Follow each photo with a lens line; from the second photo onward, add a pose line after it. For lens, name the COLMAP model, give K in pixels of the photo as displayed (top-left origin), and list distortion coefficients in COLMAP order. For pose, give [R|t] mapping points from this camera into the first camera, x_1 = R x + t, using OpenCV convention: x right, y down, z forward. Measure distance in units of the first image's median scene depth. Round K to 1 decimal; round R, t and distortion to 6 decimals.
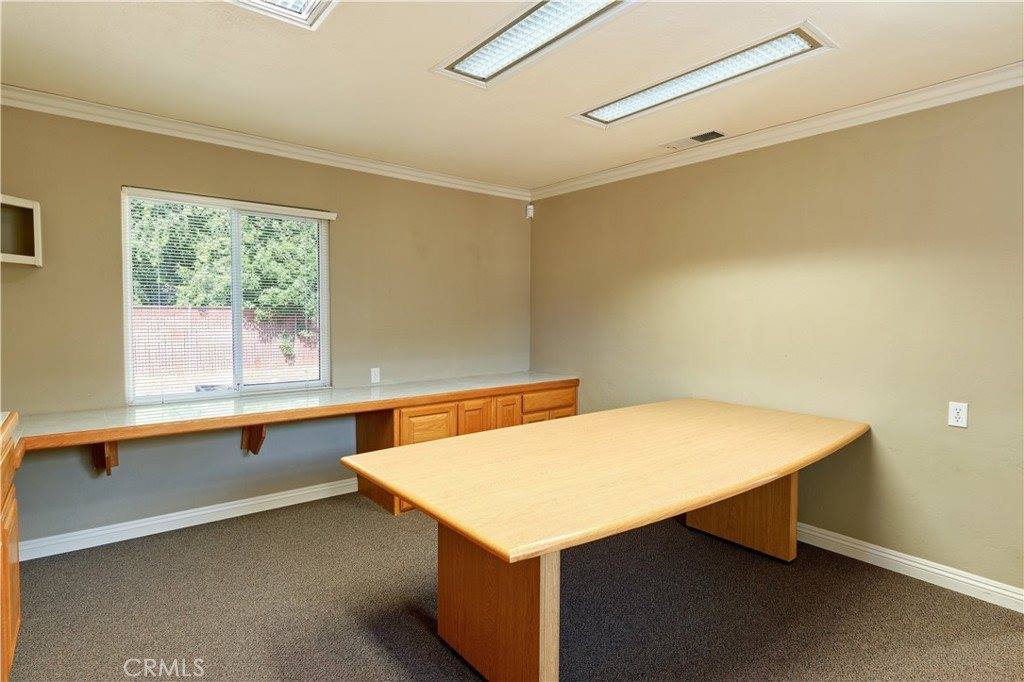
lens RADIAL K [[533.5, 0, 512.7], [0, 533.5, 339.5], [0, 0, 1]] dist [-0.001263, -0.002075]
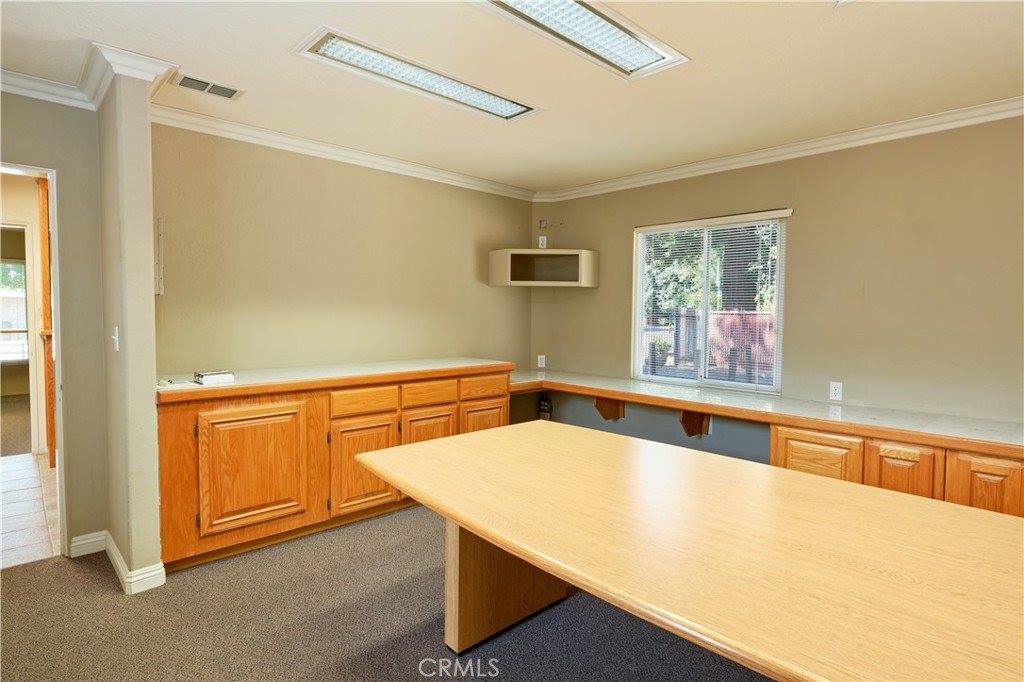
lens RADIAL K [[533.5, 0, 512.0], [0, 533.5, 337.8], [0, 0, 1]] dist [-0.001263, -0.002075]
pose [[0.063692, 0.042479, -0.997065, 0.620826], [-0.057263, 0.997603, 0.038844, -0.021752], [0.996325, 0.054621, 0.065972, 0.504987]]
